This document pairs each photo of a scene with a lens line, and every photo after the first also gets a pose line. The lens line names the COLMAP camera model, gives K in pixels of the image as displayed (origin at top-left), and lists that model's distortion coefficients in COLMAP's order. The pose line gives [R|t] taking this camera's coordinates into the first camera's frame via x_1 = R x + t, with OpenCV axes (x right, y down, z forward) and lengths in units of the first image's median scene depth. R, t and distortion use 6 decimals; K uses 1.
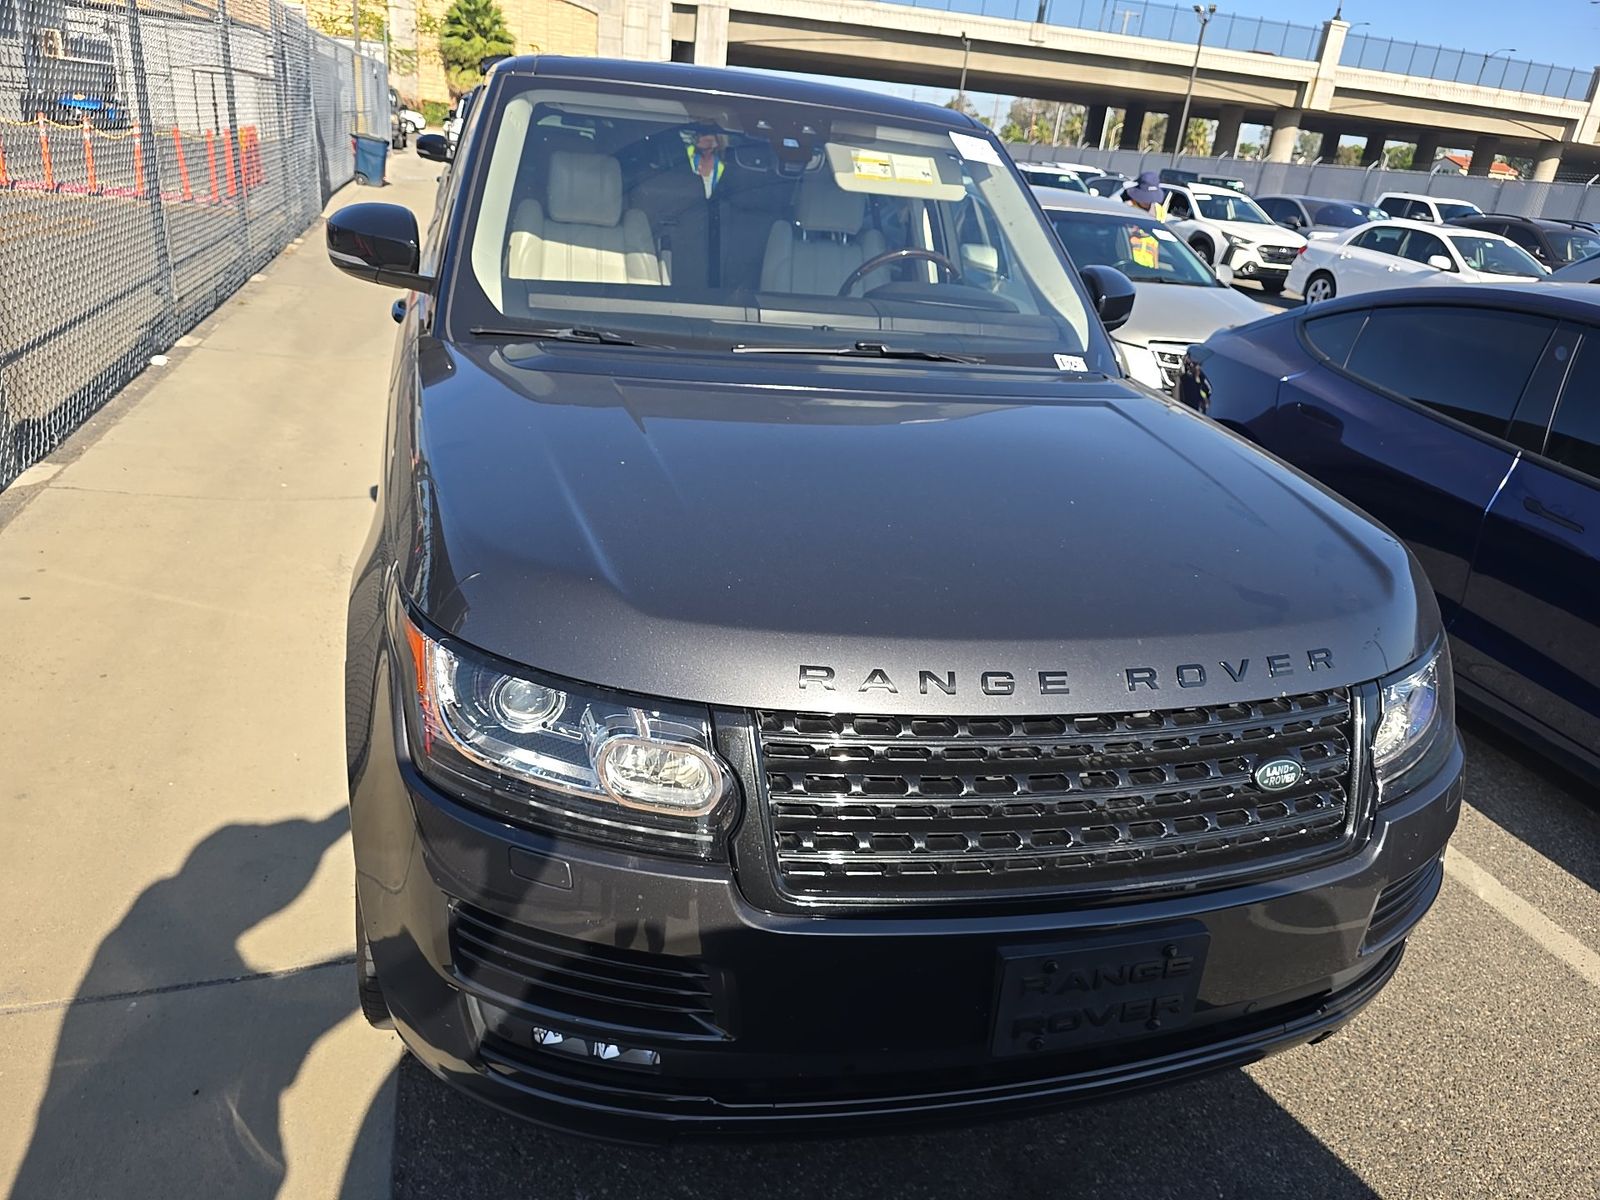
lens RADIAL K [[1078.2, 0, 800.0], [0, 1078.2, 600.0], [0, 0, 1]] dist [0.029795, -0.030339]
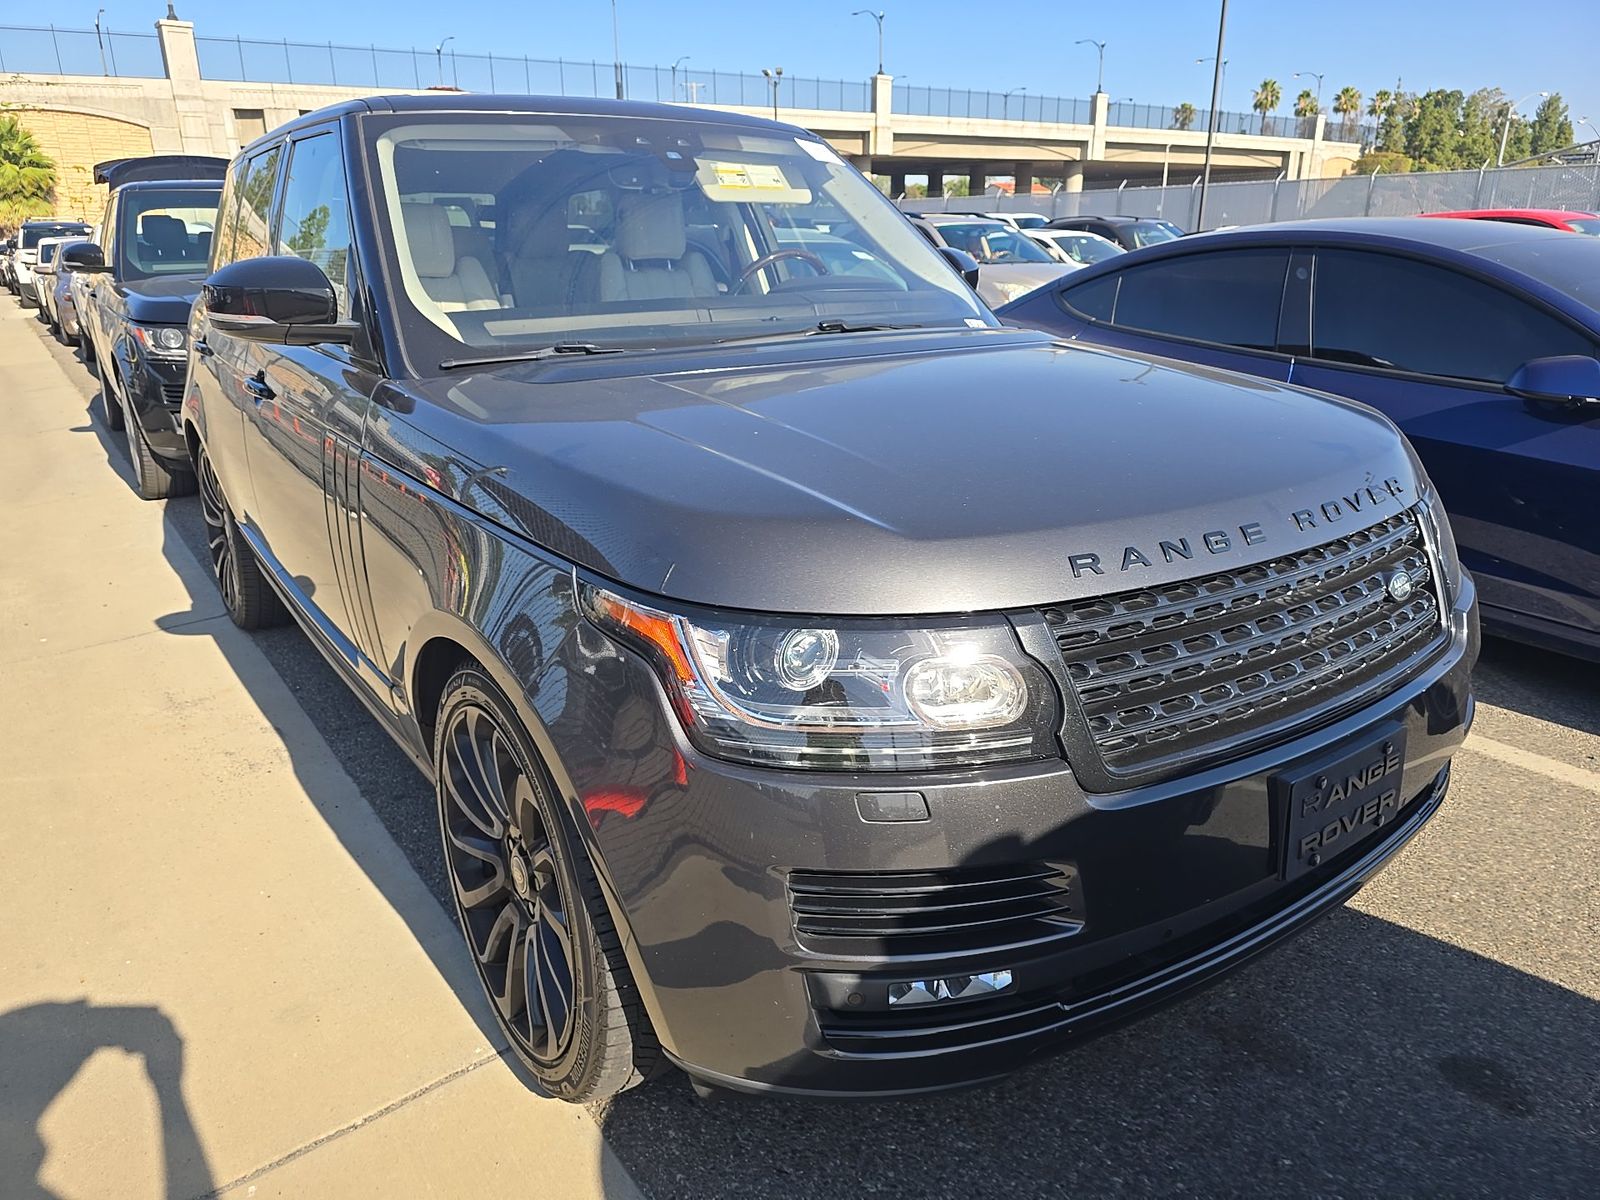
lens RADIAL K [[1071.5, 0, 800.0], [0, 1071.5, 600.0], [0, 0, 1]] dist [0.027919, -0.022495]
pose [[0.939345, -0.209294, 0.271712, -0.338549], [0.223864, 0.974339, -0.023416, 0.043079], [-0.259839, 0.082822, 0.962094, 0.046939]]
